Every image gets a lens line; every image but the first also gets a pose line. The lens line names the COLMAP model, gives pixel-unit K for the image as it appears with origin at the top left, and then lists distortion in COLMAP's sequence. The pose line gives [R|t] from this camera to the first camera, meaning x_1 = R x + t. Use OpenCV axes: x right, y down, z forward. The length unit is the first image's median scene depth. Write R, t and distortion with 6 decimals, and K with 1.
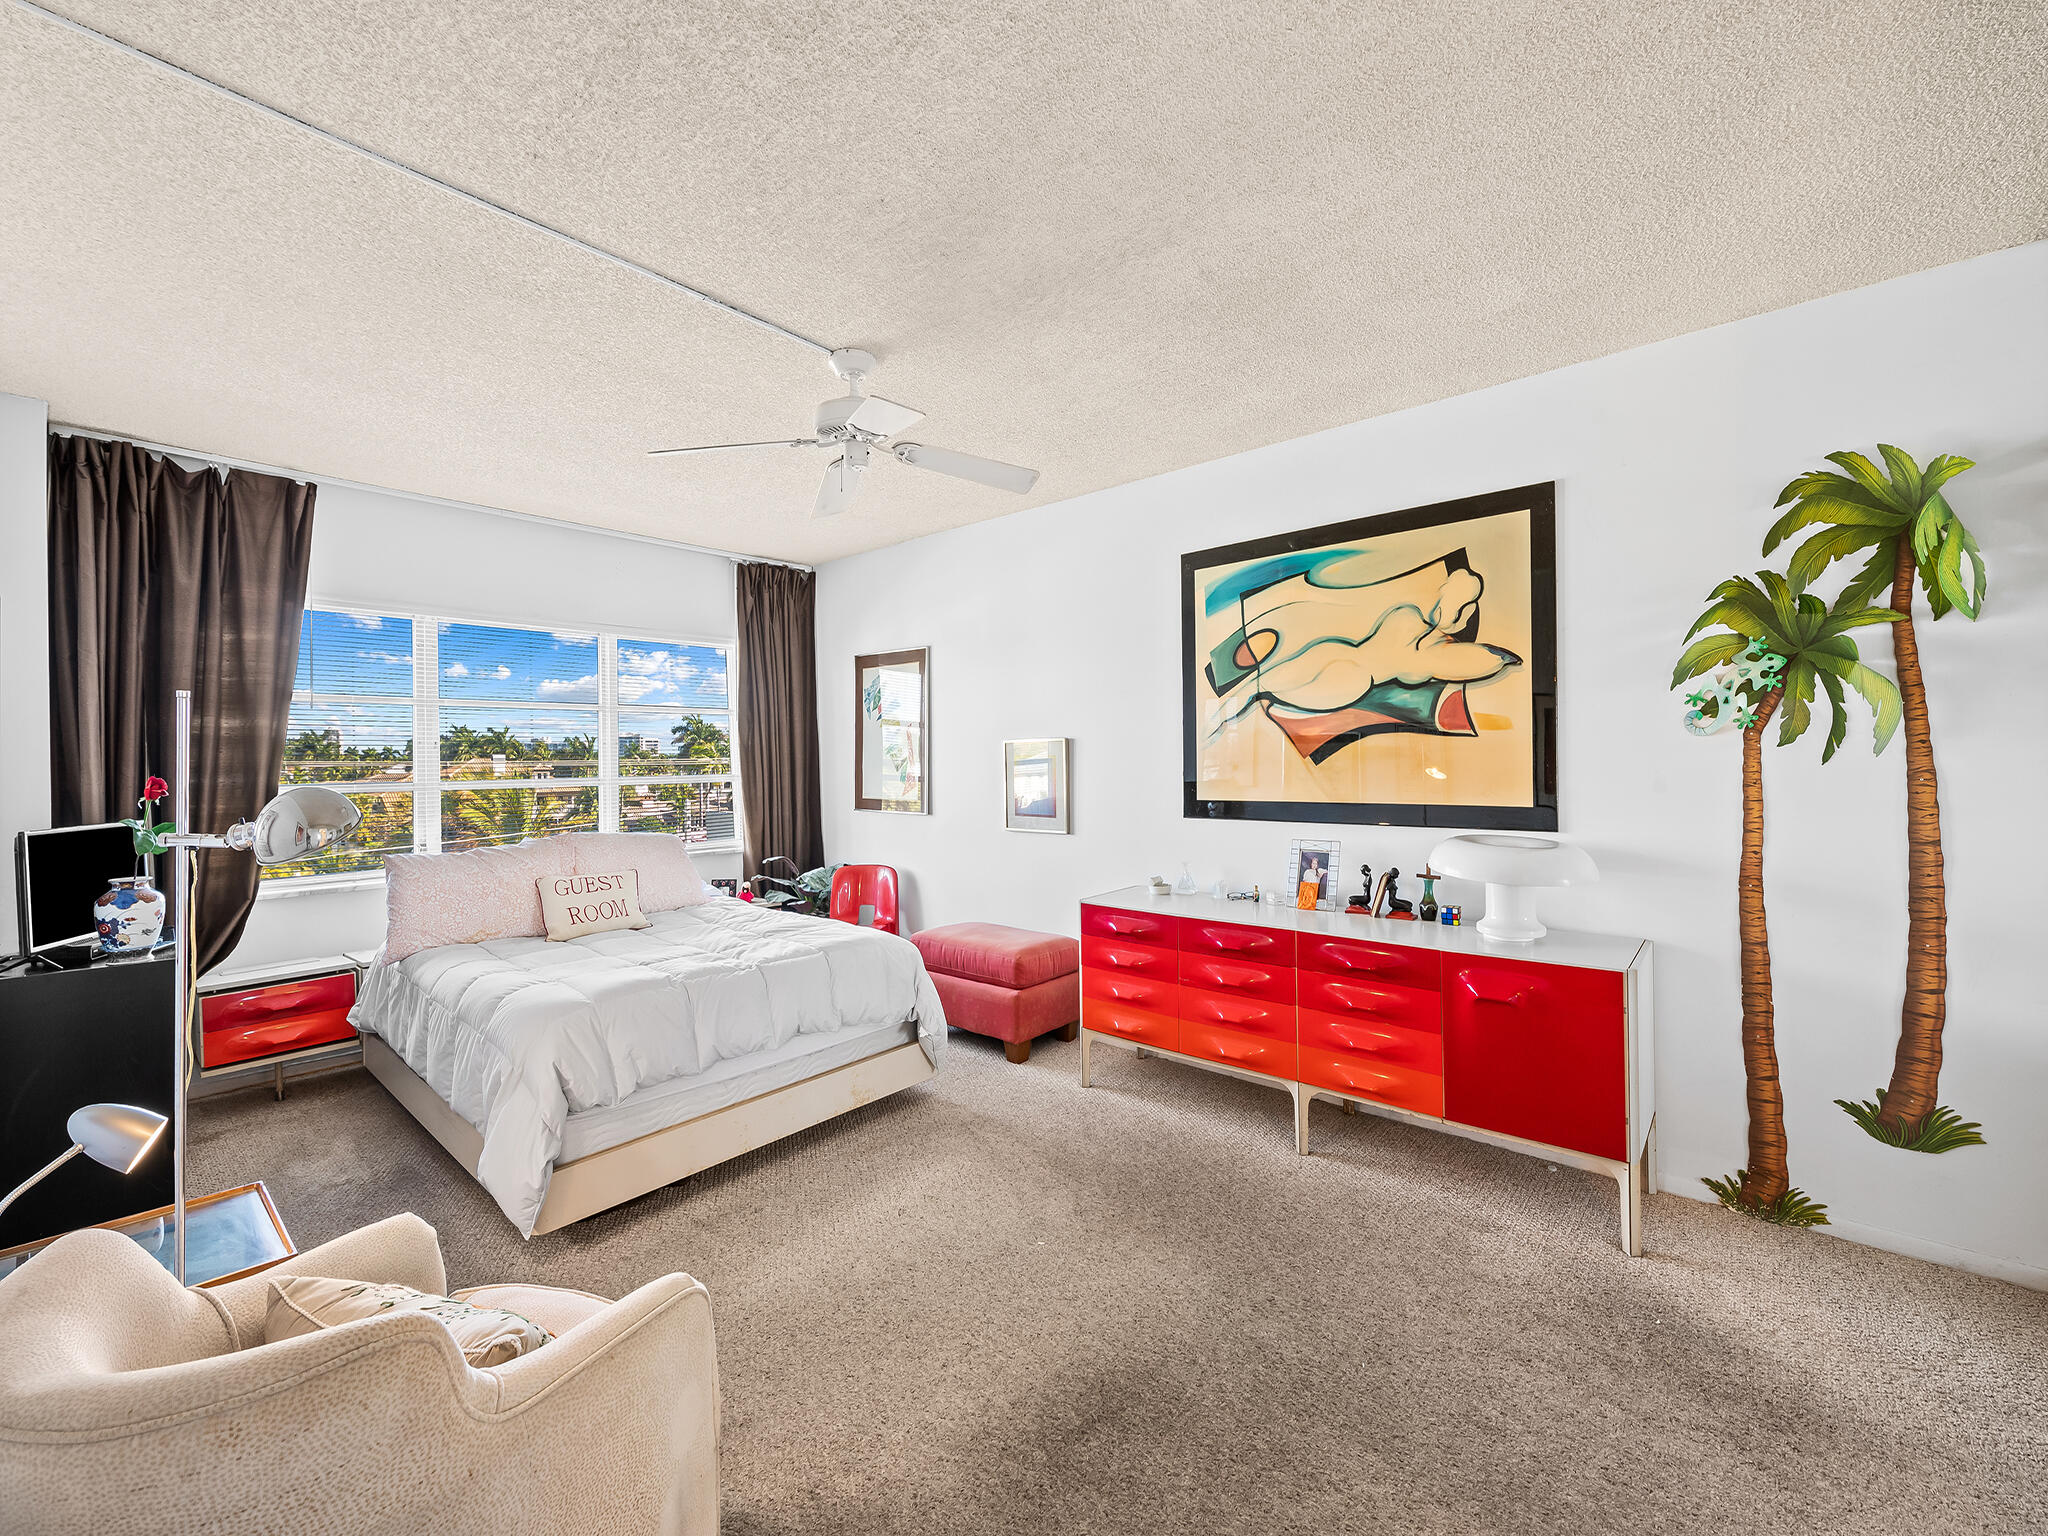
lens RADIAL K [[885.4, 0, 1029.5], [0, 885.4, 758.9], [0, 0, 1]] dist [-0.000181, -0.000061]
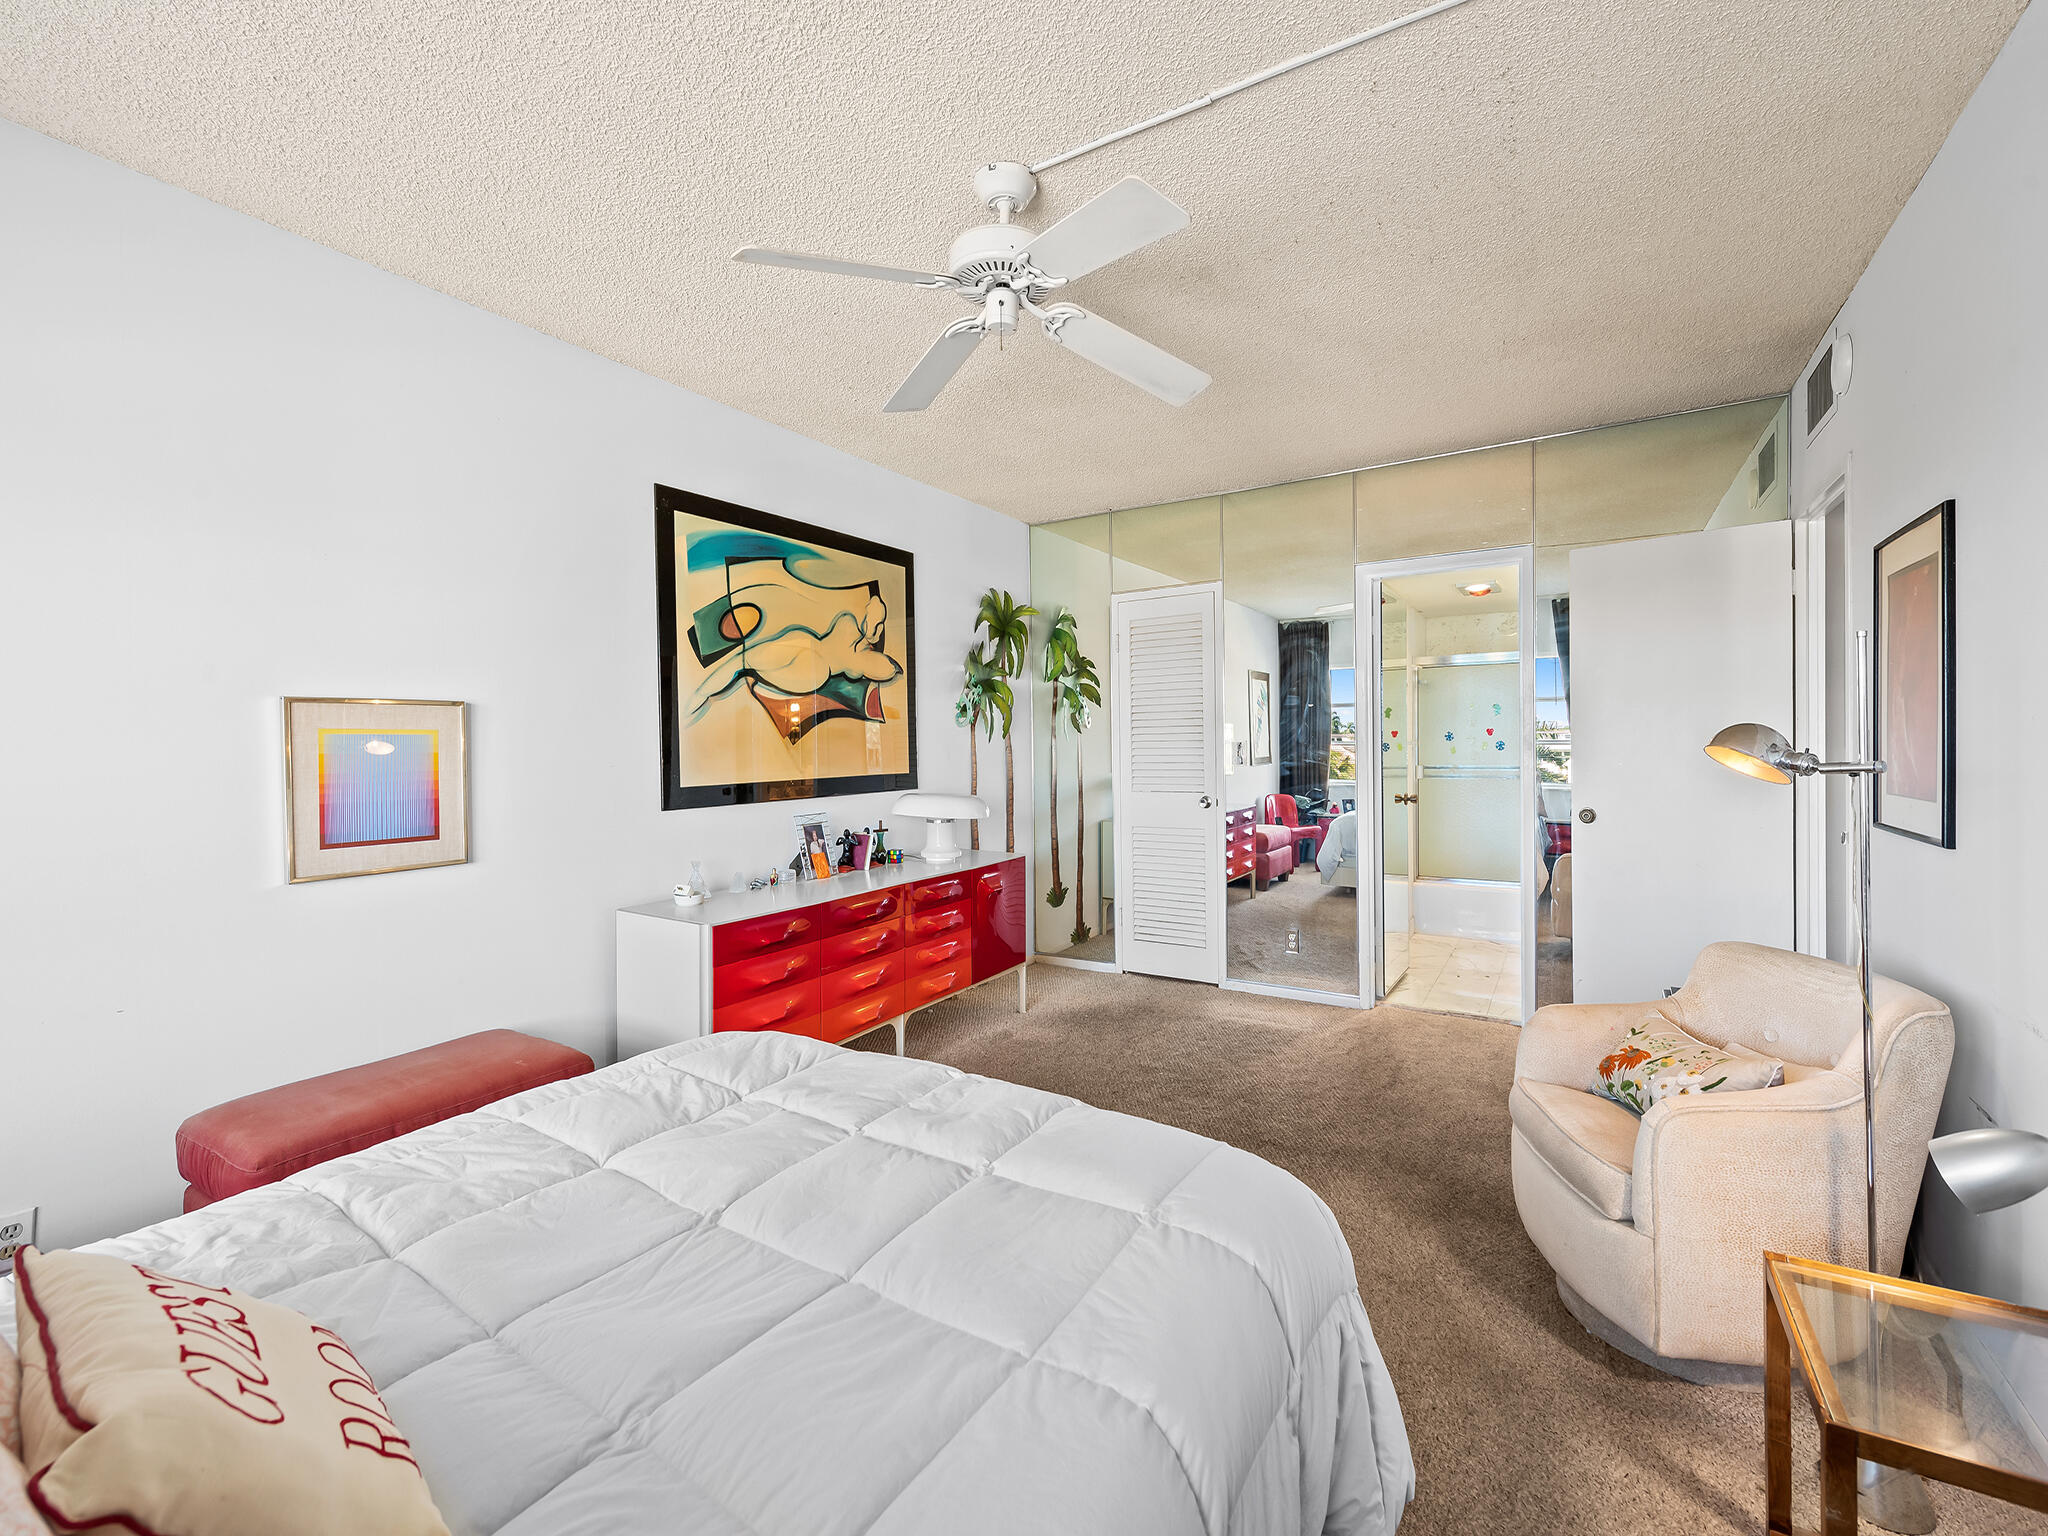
lens RADIAL K [[885.4, 0, 1029.5], [0, 885.4, 758.9], [0, 0, 1]] dist [-0.000181, -0.000061]
pose [[-0.192603, -0.003302, 0.981271, -0.800184], [0.015247, 0.999864, 0.006357, 0.022337], [-0.981158, 0.016186, -0.192526, 0.969352]]
